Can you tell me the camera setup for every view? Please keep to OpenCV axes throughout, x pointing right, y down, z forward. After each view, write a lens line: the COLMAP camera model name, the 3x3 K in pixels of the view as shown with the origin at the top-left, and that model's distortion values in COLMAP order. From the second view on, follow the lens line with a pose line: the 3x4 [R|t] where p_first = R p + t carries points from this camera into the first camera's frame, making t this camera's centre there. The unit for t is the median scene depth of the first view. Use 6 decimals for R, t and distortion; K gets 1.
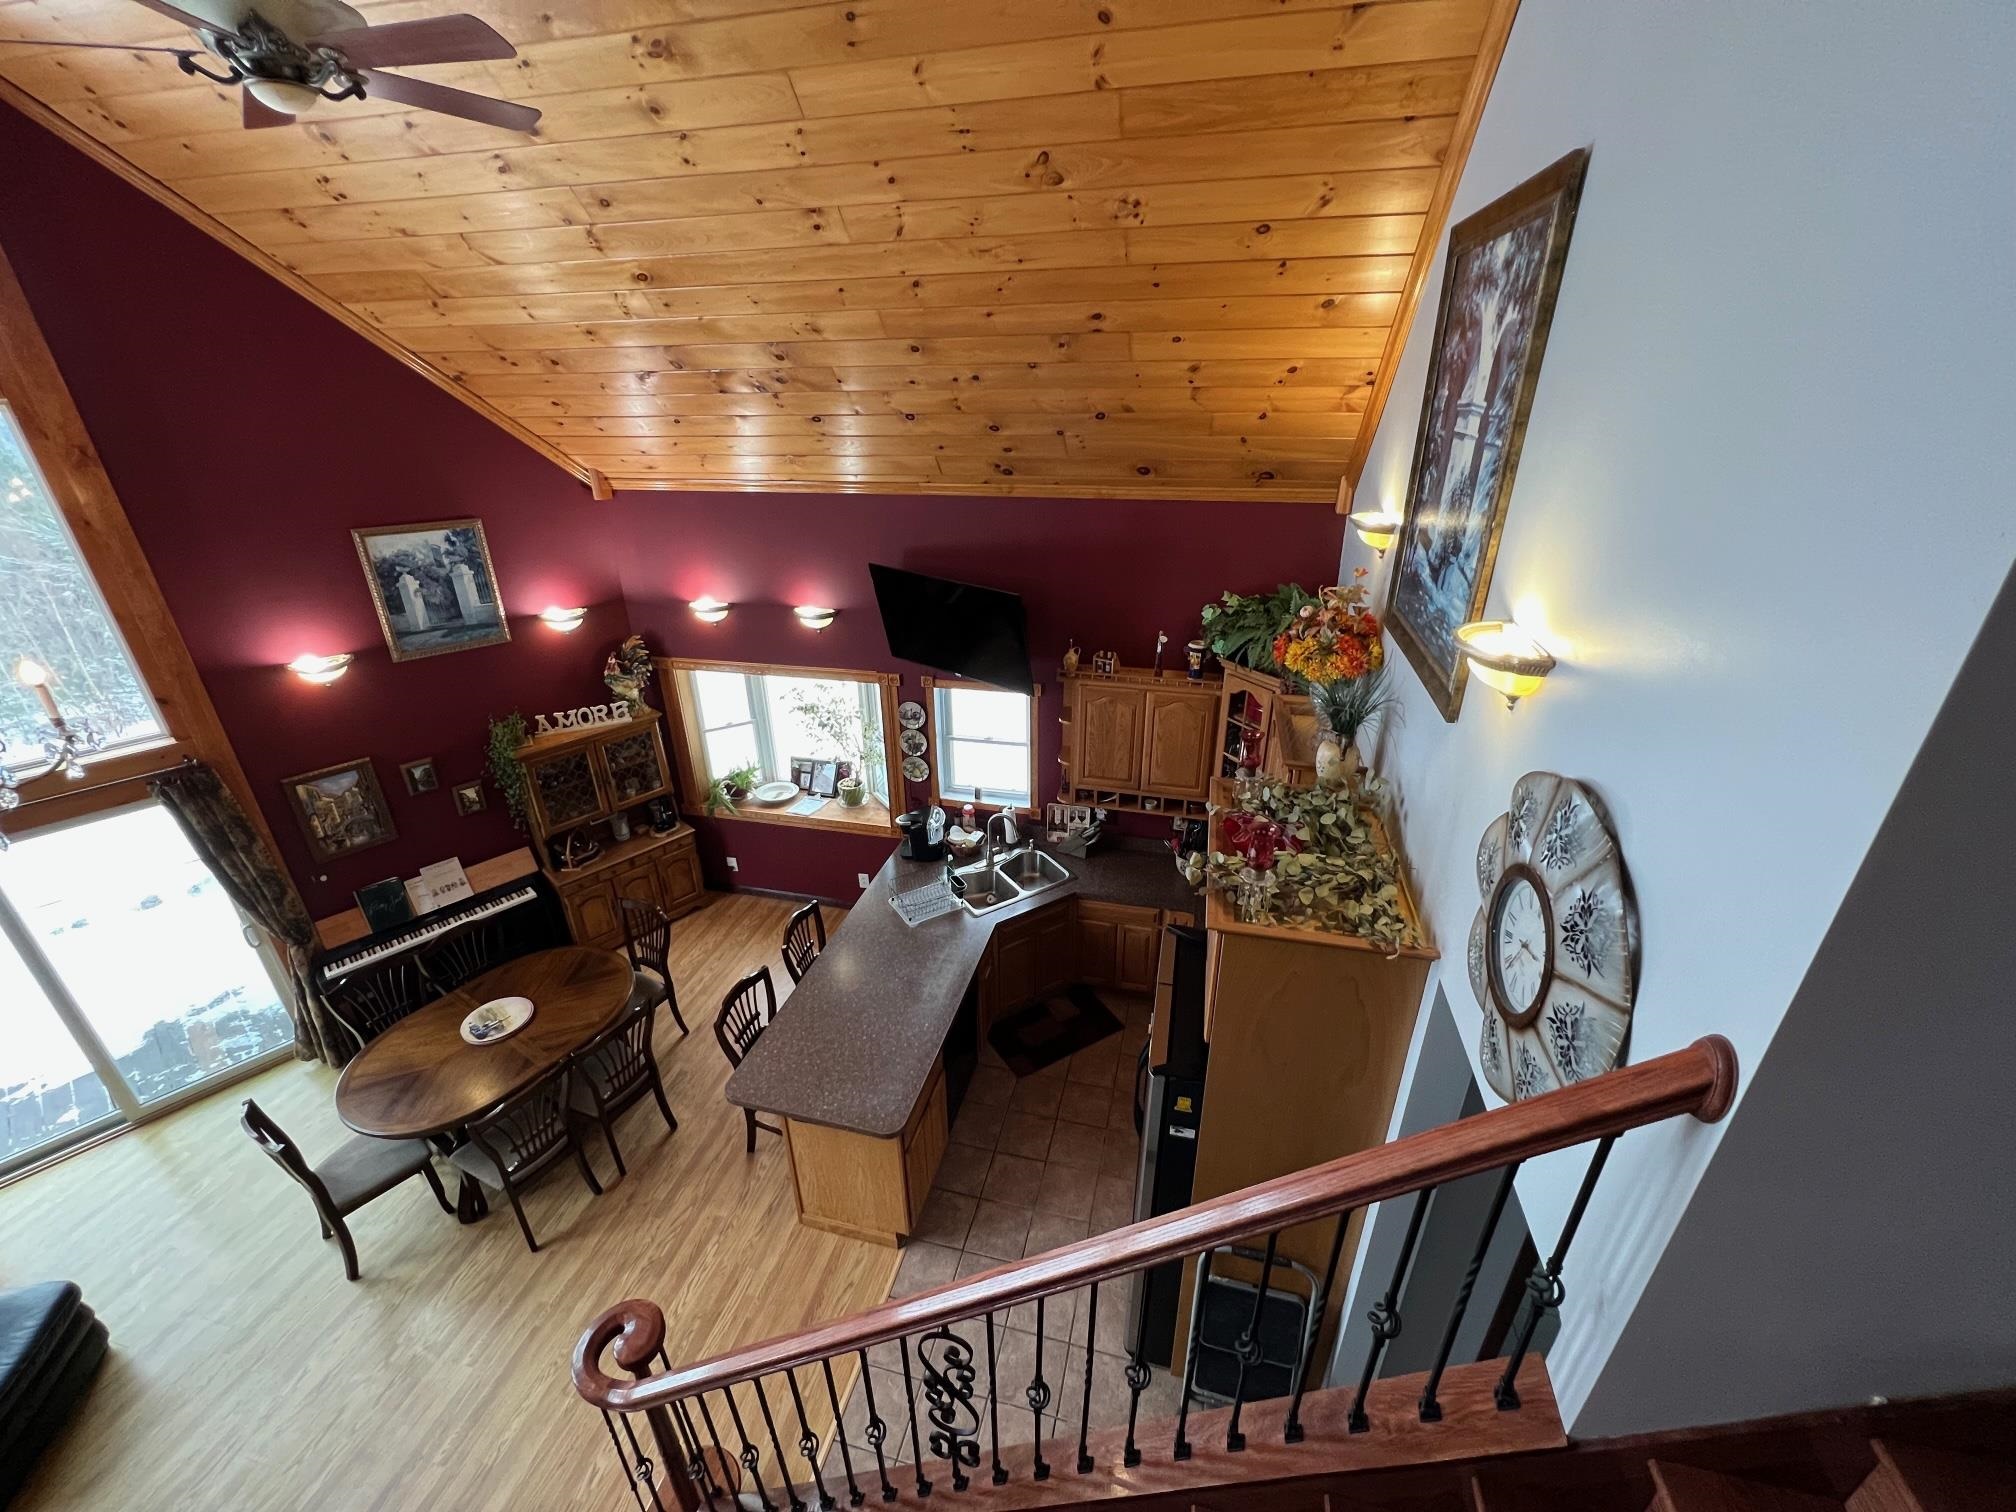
lens RADIAL K [[806.2, 0, 1006.3], [0, 806.2, 755.6], [0, 0, 1]] dist [-0.002095, 0.000643]
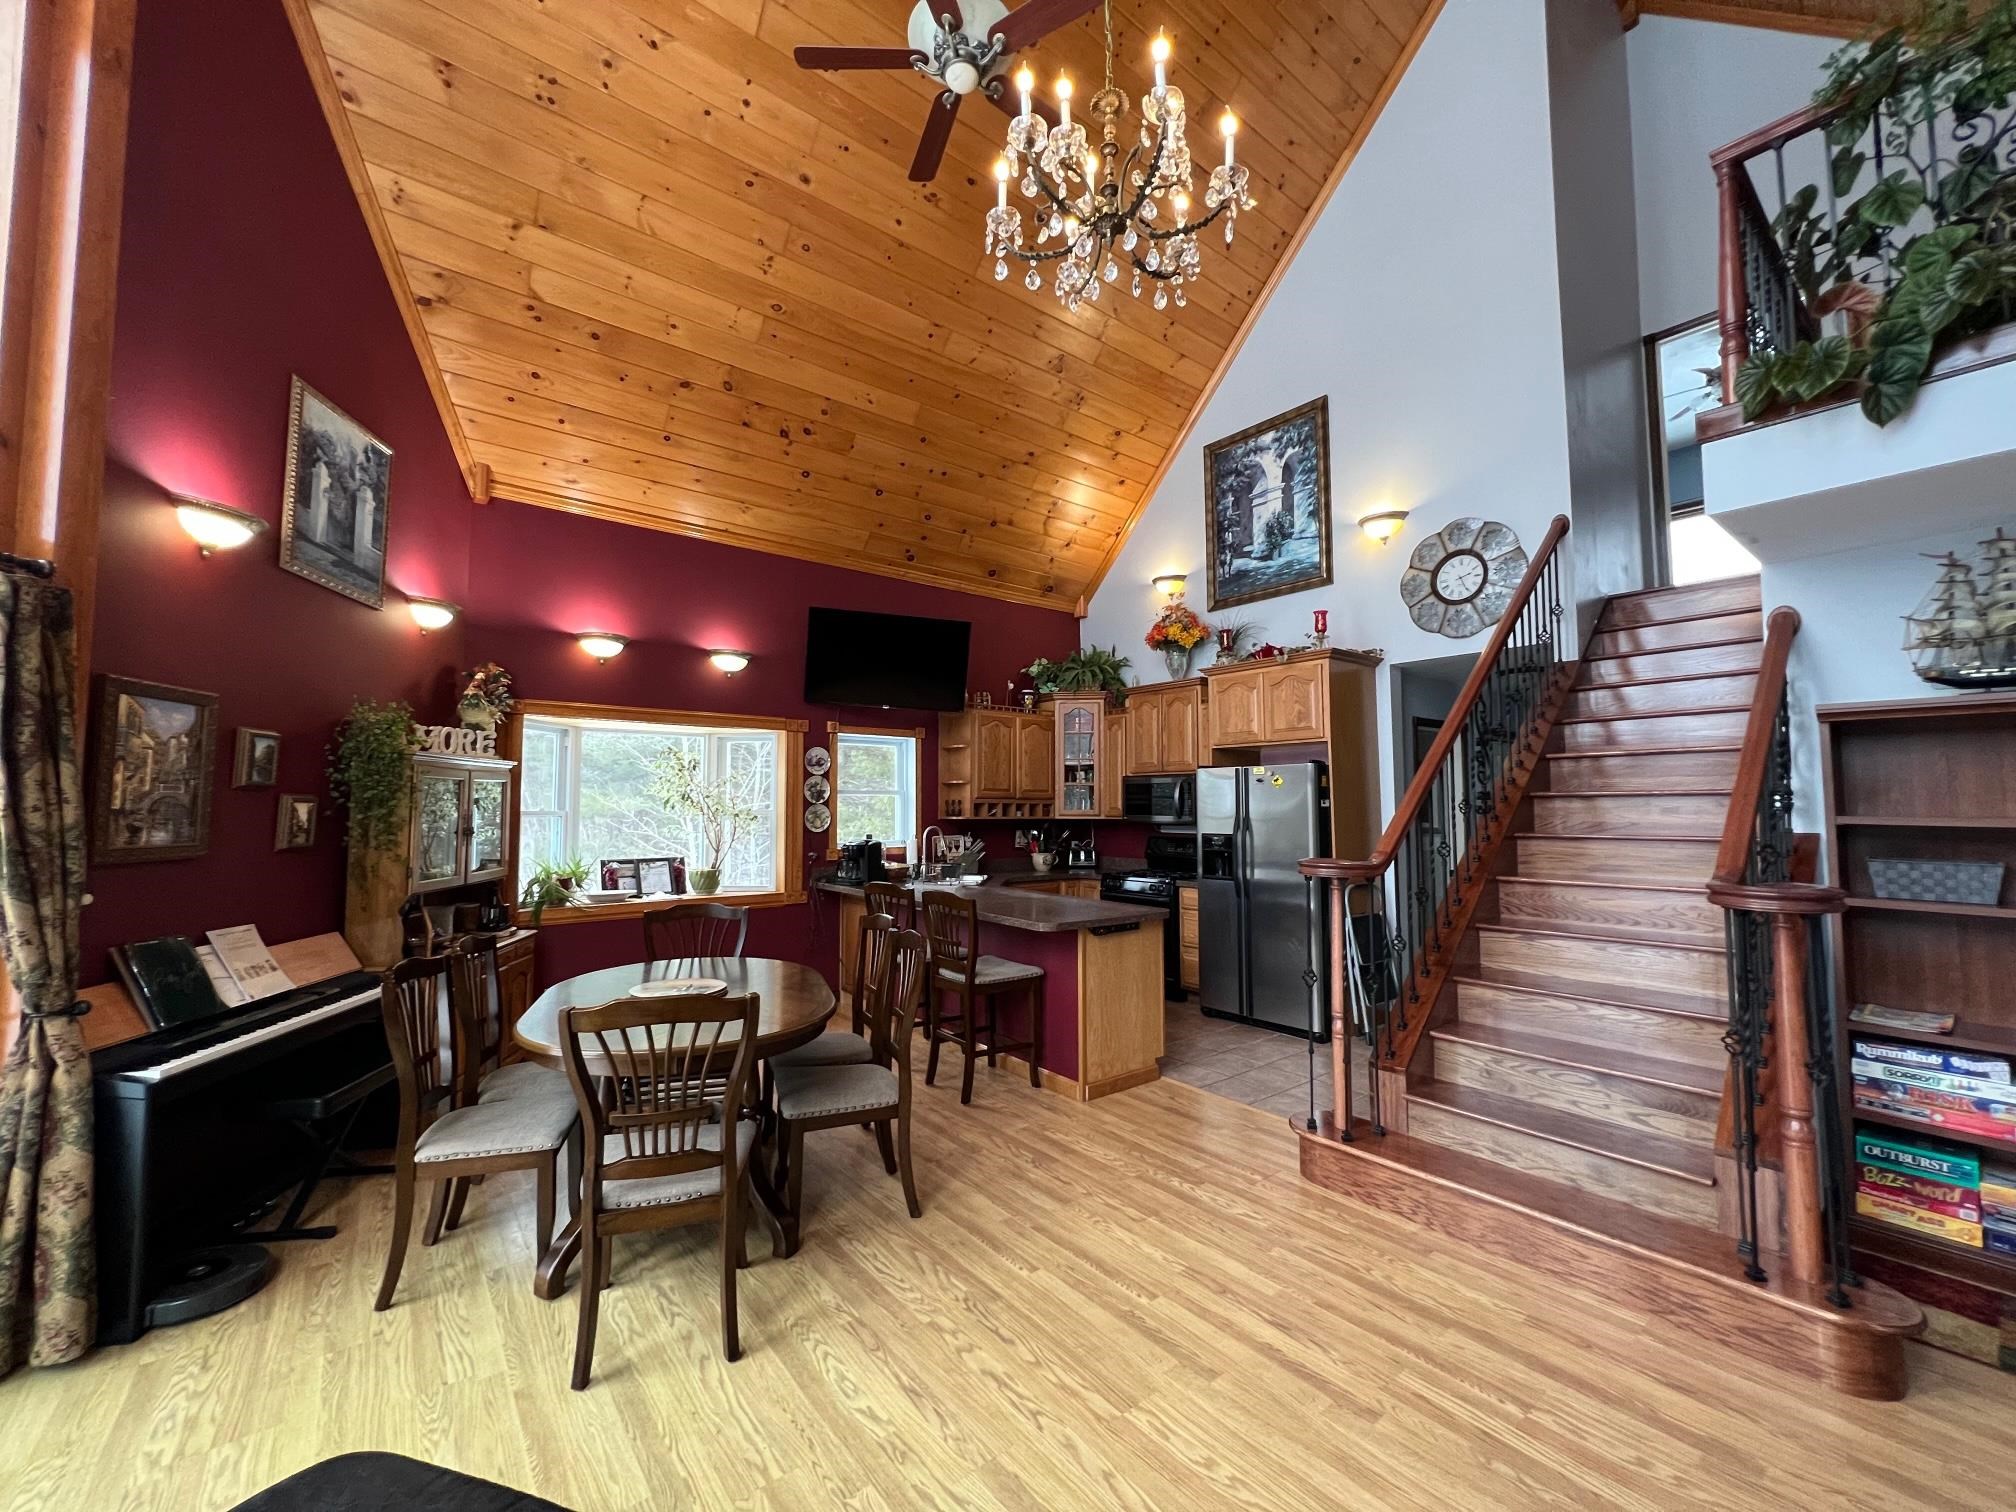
lens RADIAL K [[806.2, 0, 1006.3], [0, 806.2, 755.6], [0, 0, 1]] dist [-0.002095, 0.000643]
pose [[0.611456, 0.063776, 0.788704, -0.860571], [0.328201, 0.886524, -0.326129, 0.395873], [-0.720004, 0.458267, 0.521139, 0.305034]]
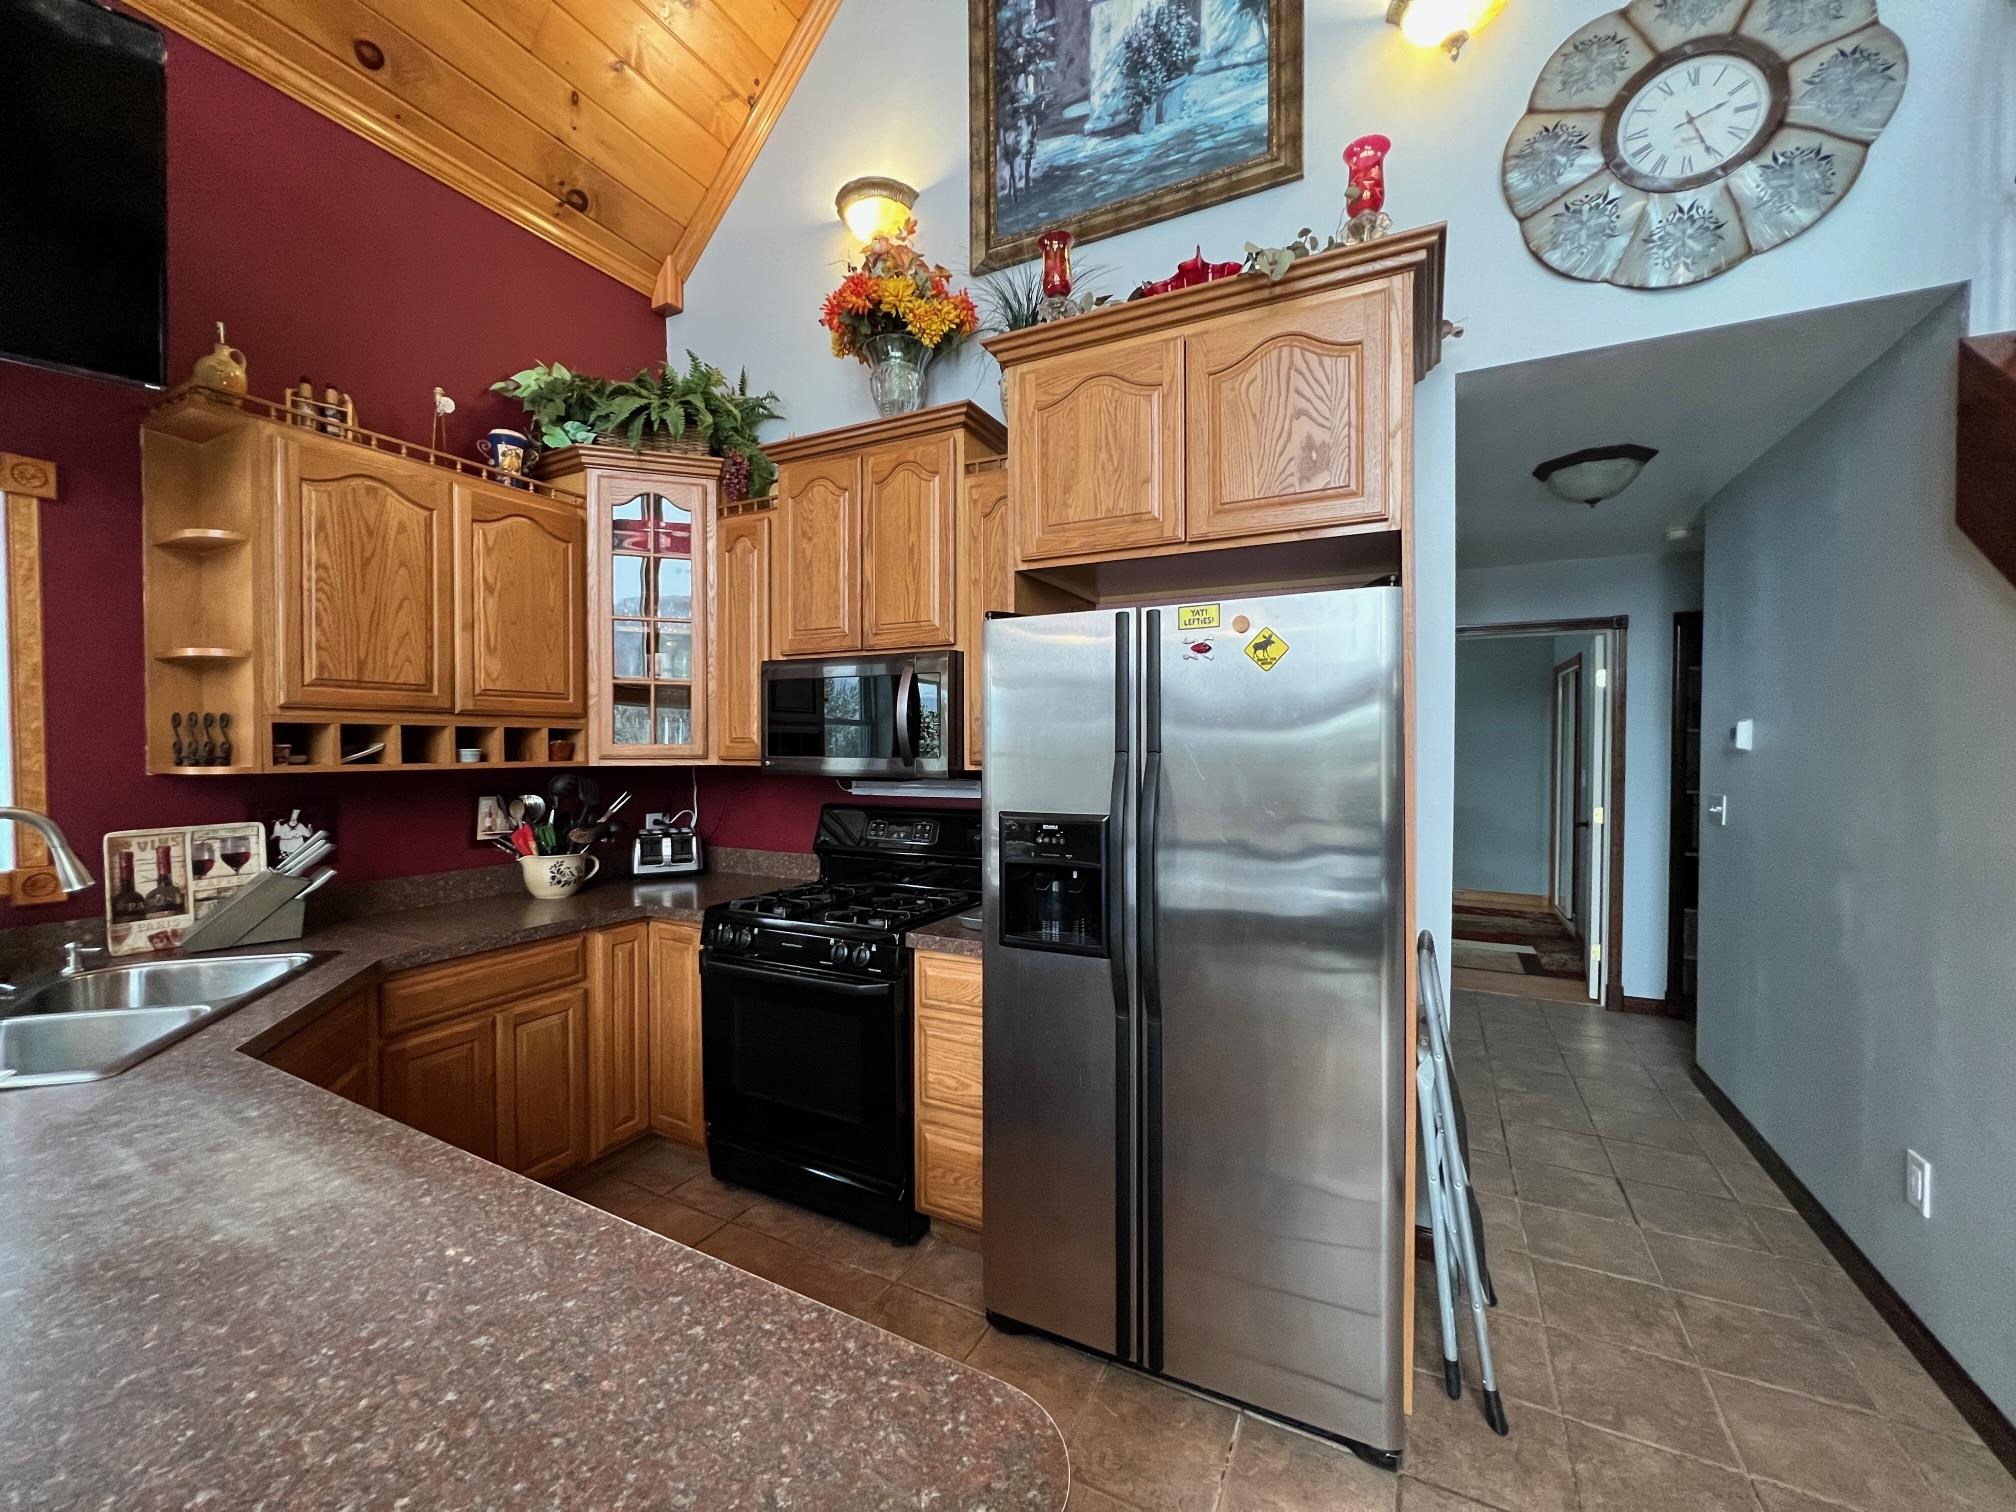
lens RADIAL K [[806.2, 0, 1006.3], [0, 806.2, 755.6], [0, 0, 1]] dist [-0.002095, 0.000643]
pose [[0.228565, -0.001455, 0.973528, -0.210380], [0.411605, 0.906368, -0.095282, 0.239013], [-0.882235, 0.422487, 0.207763, 0.630022]]
